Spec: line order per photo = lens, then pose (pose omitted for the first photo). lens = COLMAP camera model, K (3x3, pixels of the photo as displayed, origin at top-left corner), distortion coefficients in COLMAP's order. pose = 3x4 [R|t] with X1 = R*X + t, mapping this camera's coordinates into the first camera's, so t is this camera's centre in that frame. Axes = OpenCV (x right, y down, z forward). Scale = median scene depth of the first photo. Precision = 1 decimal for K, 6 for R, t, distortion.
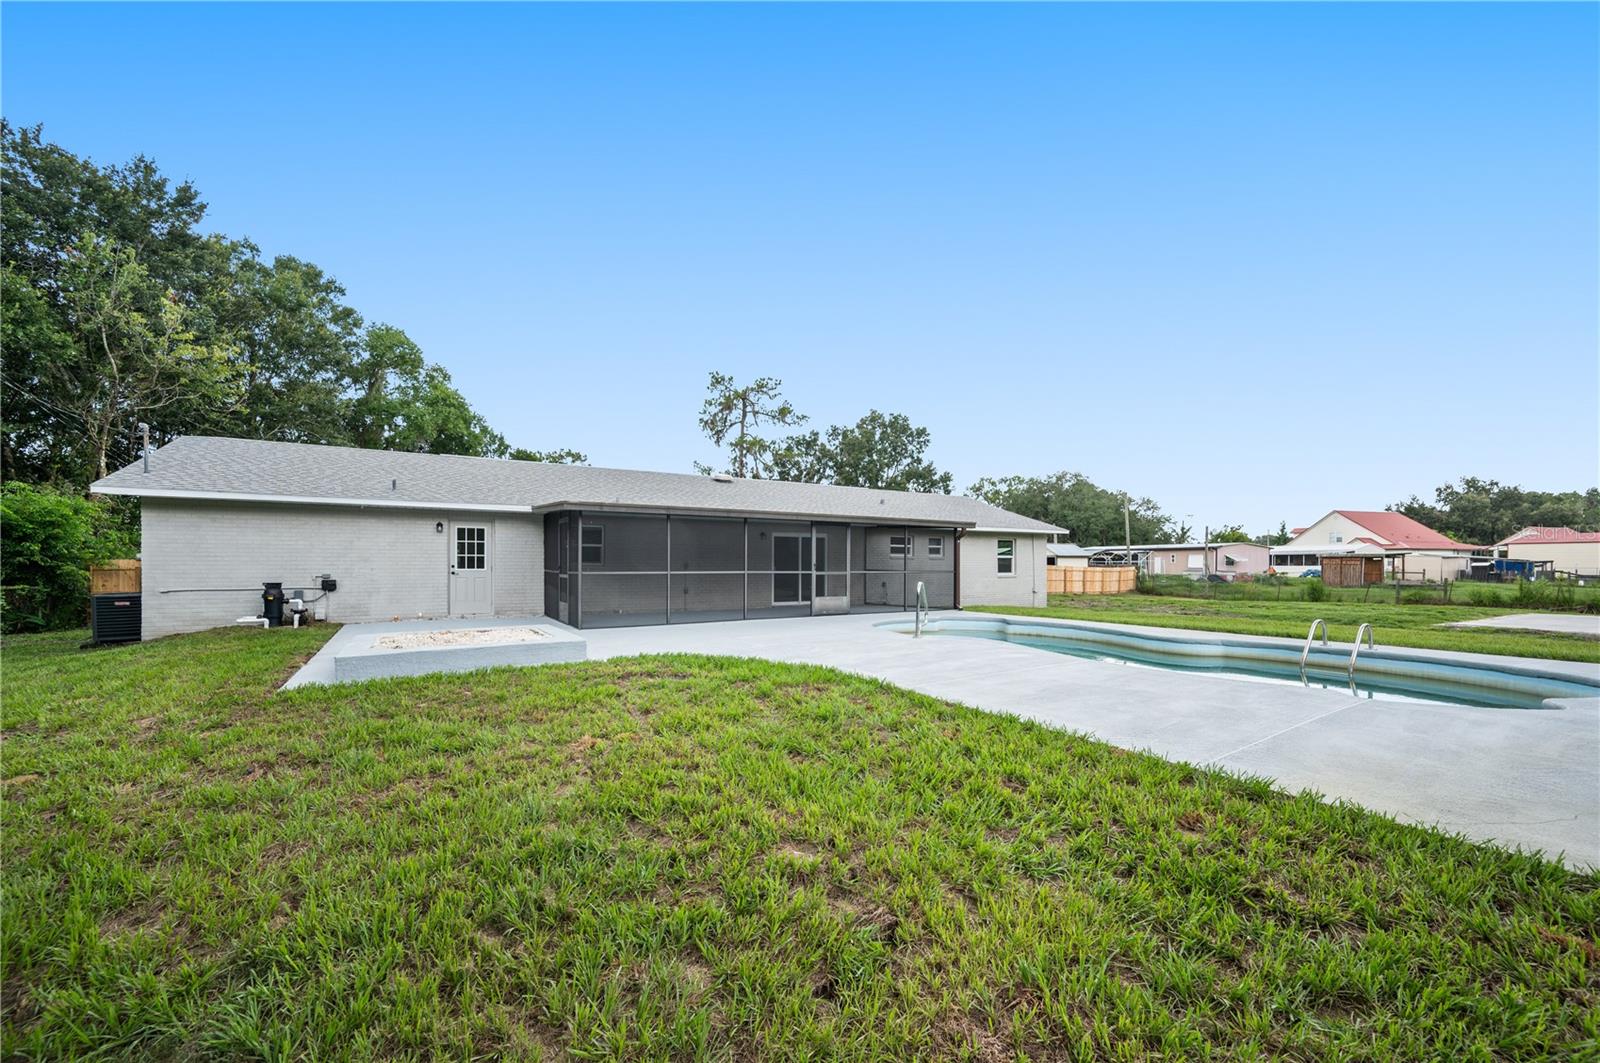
lens RADIAL K [[657.8, 0, 794.7], [0, 657.8, 559.7], [0, 0, 1]] dist [-0.002449, -0.000237]
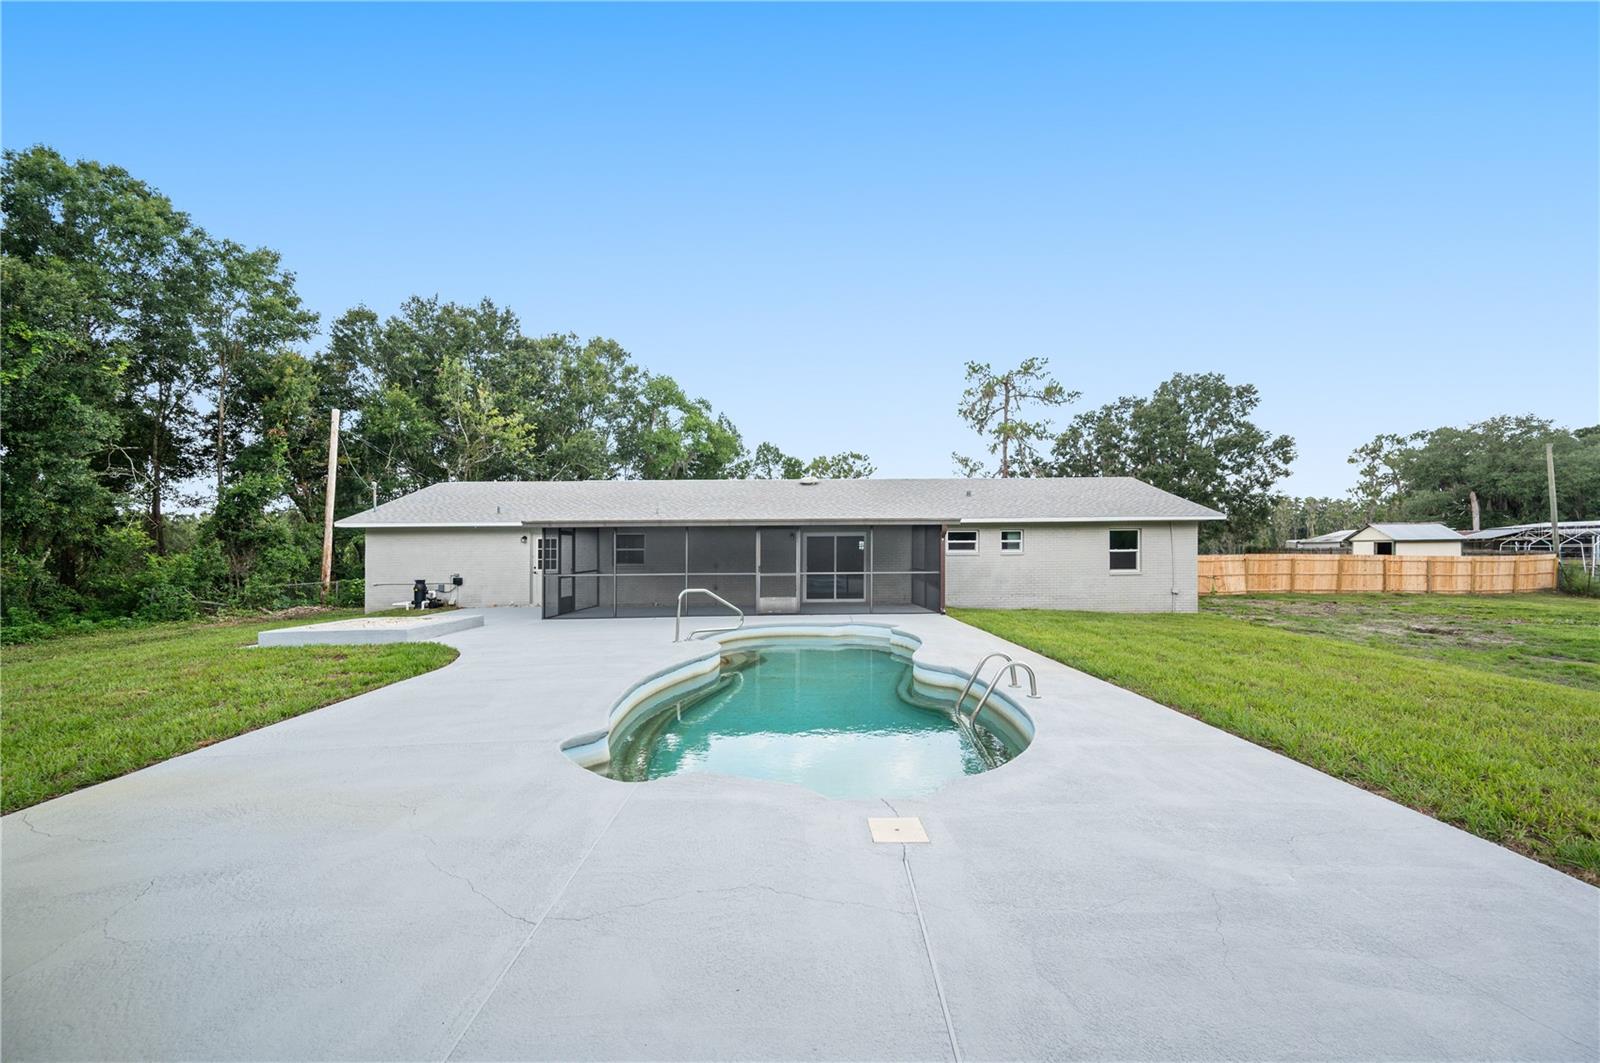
lens RADIAL K [[644.5, 0, 808.4], [0, 644.5, 533.1], [0, 0, 1]] dist [-0.000235, -0.000292]
pose [[0.858849, -0.025030, -0.511618, 0.199115], [0.014812, 0.999601, -0.024038, -0.006393], [0.512015, 0.013067, 0.858877, 0.044709]]
